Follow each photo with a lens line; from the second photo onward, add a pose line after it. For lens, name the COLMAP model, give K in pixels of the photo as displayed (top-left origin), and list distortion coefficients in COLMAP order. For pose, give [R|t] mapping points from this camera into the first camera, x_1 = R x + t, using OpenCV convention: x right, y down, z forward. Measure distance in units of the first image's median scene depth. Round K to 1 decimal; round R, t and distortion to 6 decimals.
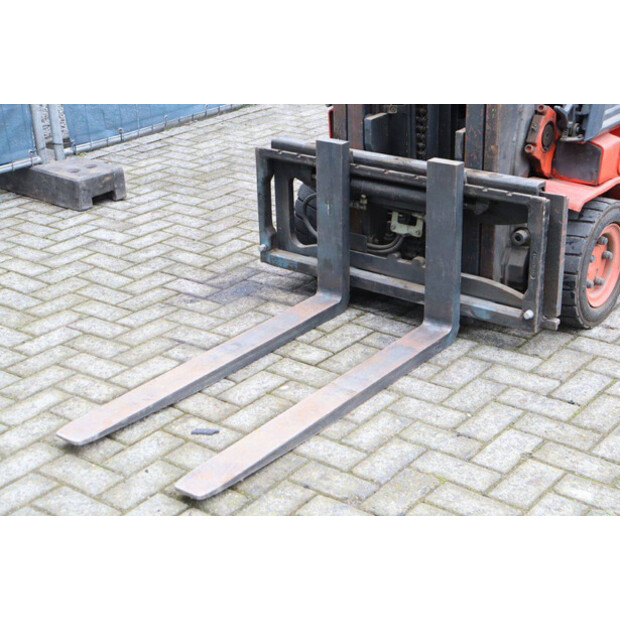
lens RADIAL K [[1049.6, 0, 319.8], [0, 1049.6, 312.9], [0, 0, 1]] dist [0.188297, 0.000000]
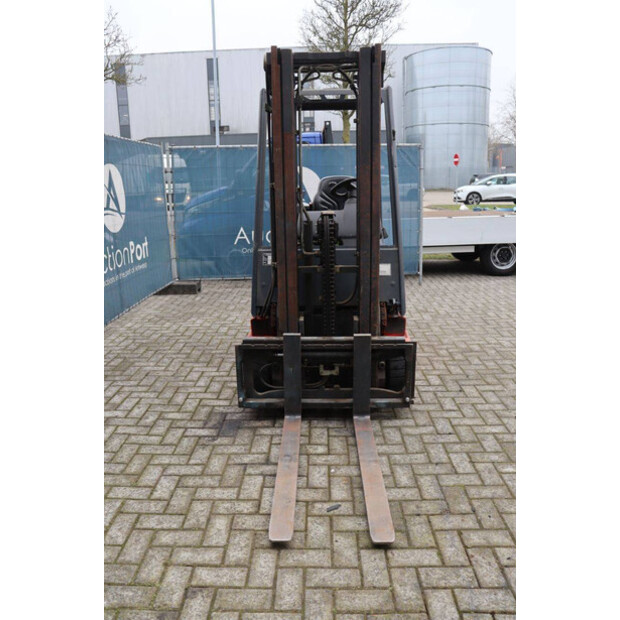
lens RADIAL K [[499.2, 0, 297.3], [0, 499.2, 305.2], [0, 0, 1]] dist [-0.137424, 0.028778]
pose [[0.820306, -0.127075, 0.557629, -0.467984], [0.227323, 0.967122, -0.114014, -0.109587], [-0.524807, 0.220289, 0.822223, 0.253648]]
